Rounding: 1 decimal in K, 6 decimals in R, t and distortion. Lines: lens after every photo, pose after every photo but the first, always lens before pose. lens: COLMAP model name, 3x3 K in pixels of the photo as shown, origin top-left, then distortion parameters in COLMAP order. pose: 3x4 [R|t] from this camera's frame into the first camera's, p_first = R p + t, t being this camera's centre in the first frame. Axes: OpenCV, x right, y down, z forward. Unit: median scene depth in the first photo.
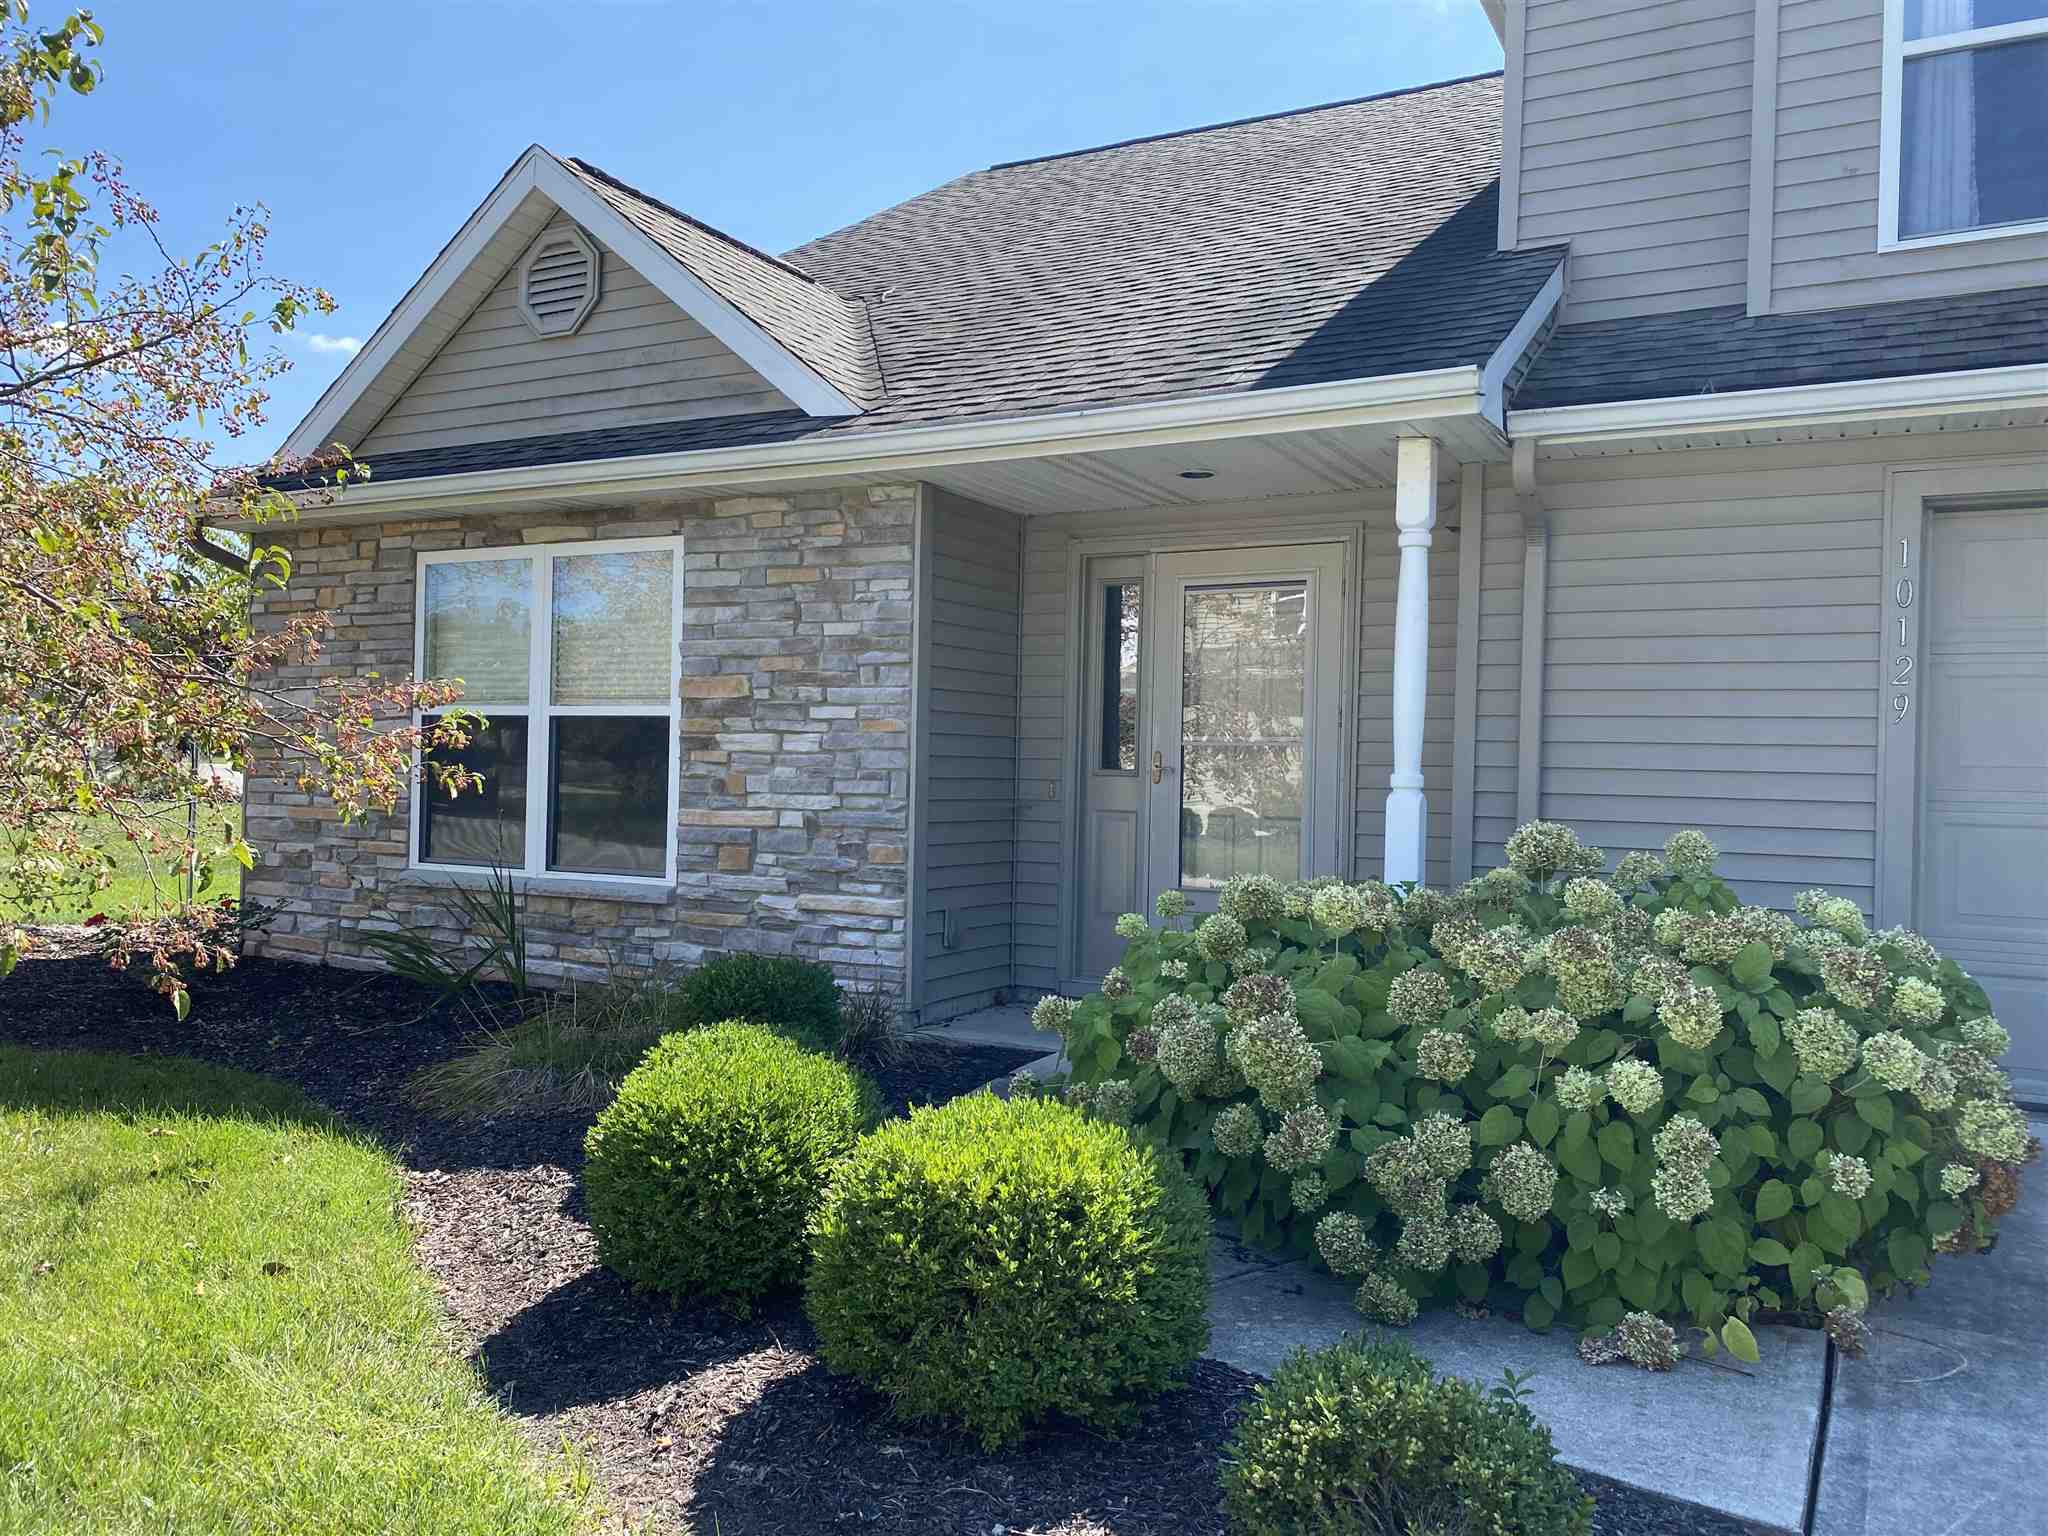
lens RADIAL K [[1560.2, 0, 1041.9], [0, 1560.2, 762.9], [0, 0, 1]] dist [0.080843, -0.086835]
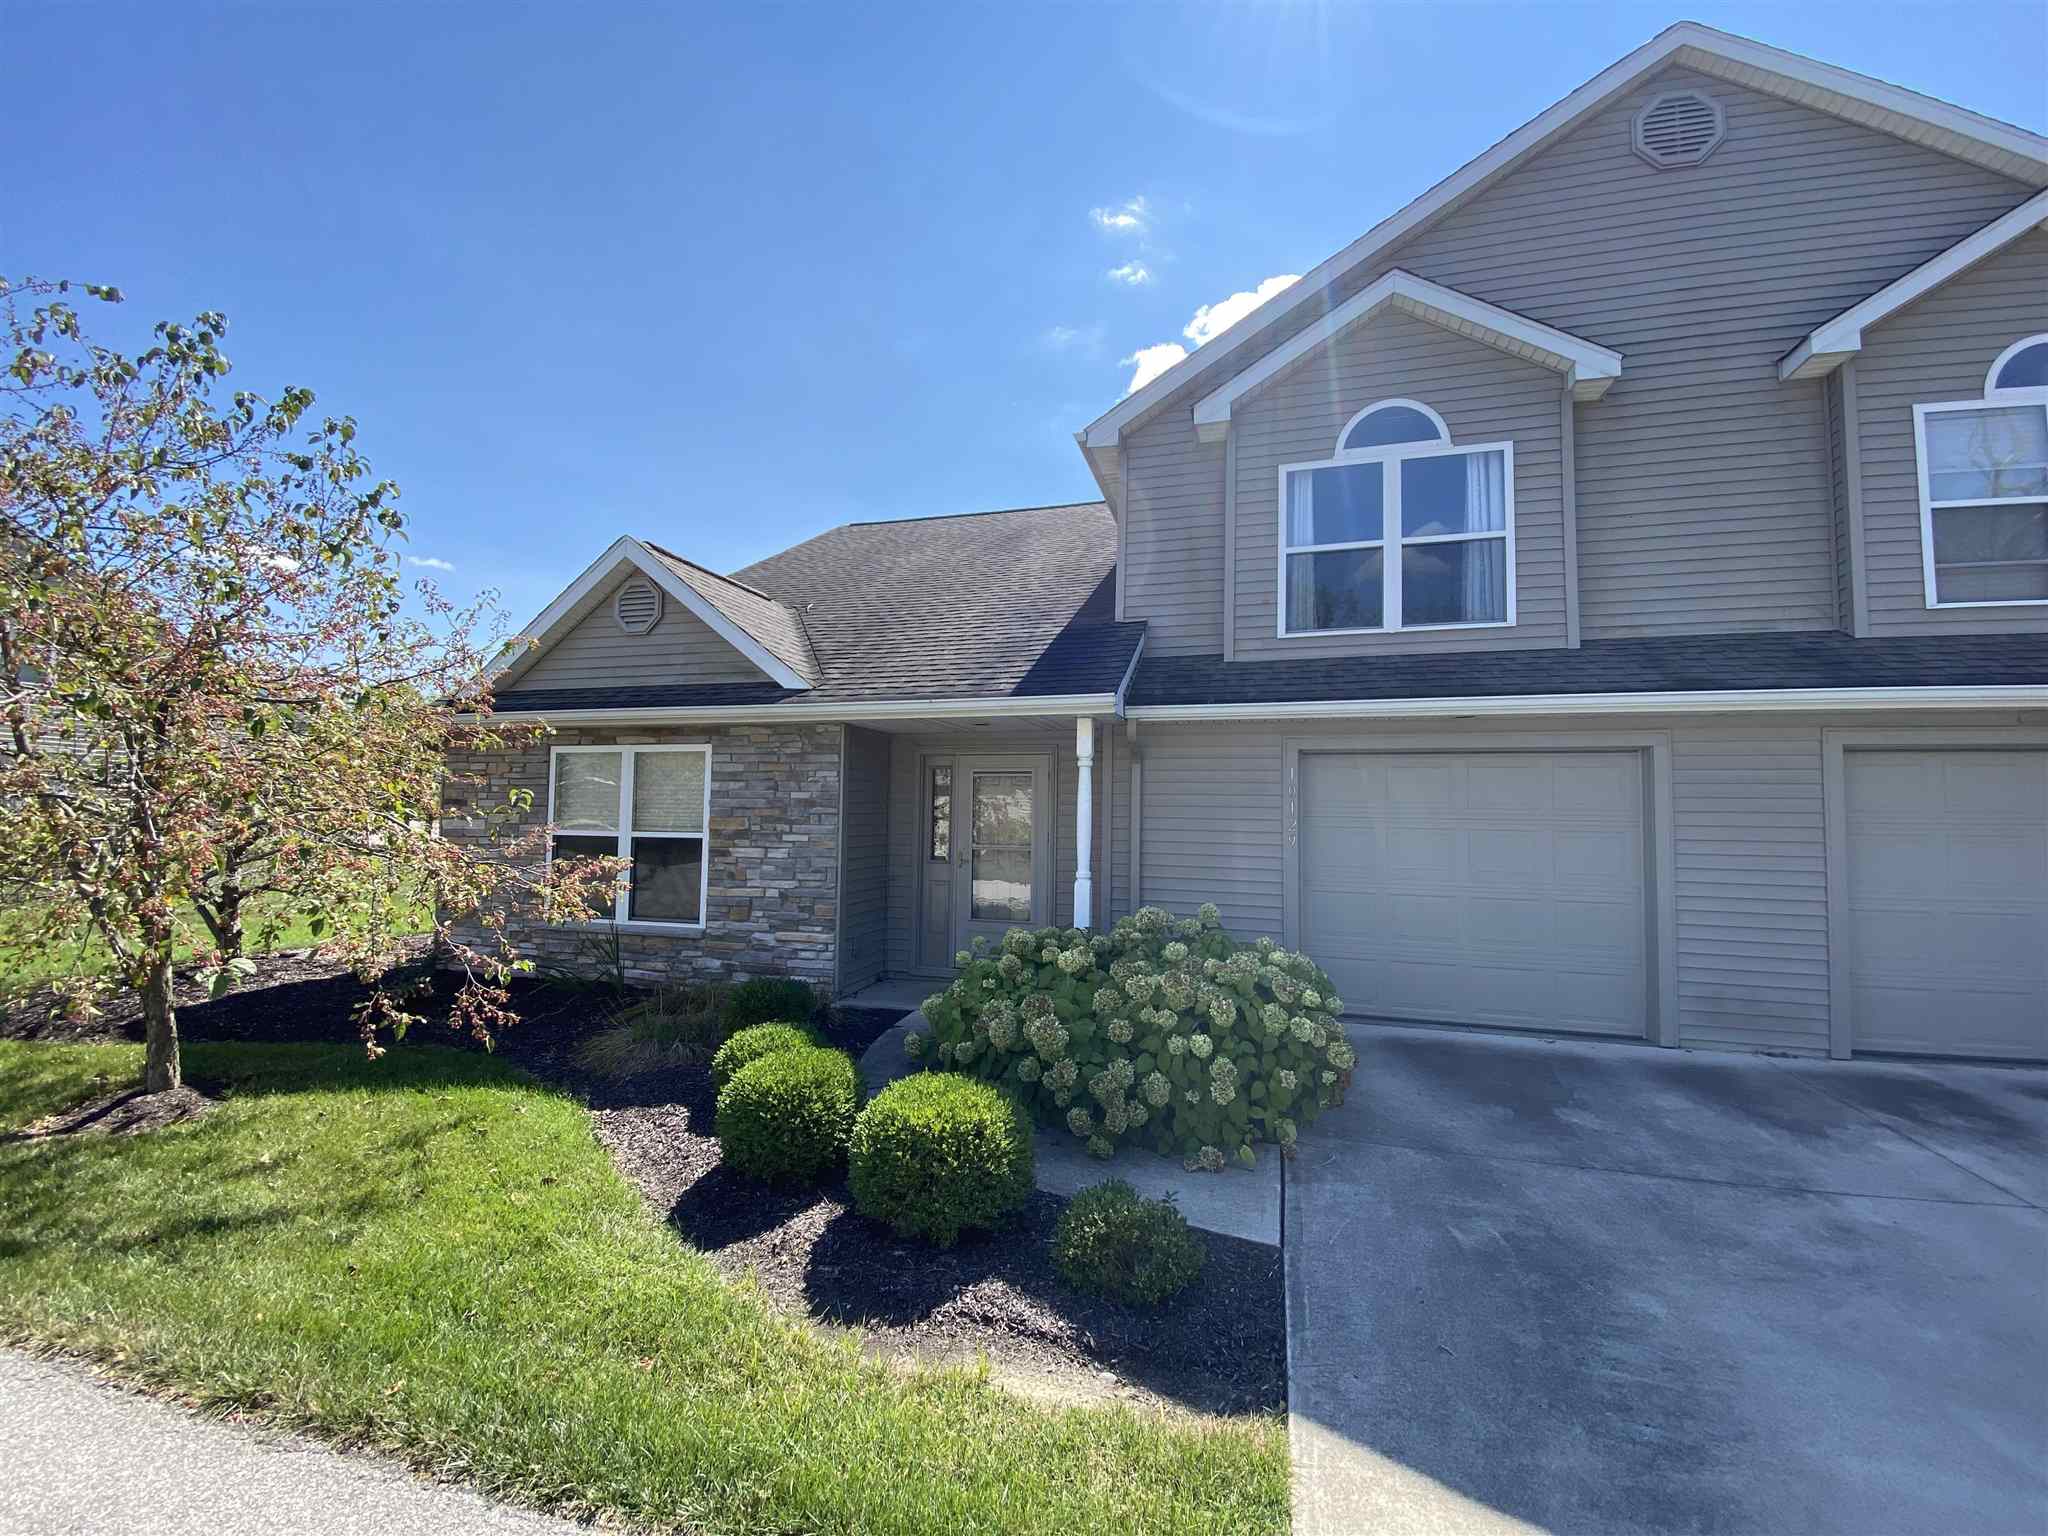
lens RADIAL K [[827.1, 0, 1027.9], [0, 827.1, 770.4], [0, 0, 1]] dist [0.052656, -0.034783]
pose [[0.979483, -0.000613, 0.201525, -0.104035], [0.009217, 0.999085, -0.041759, -0.126341], [-0.201315, 0.042760, 0.978593, -0.141858]]
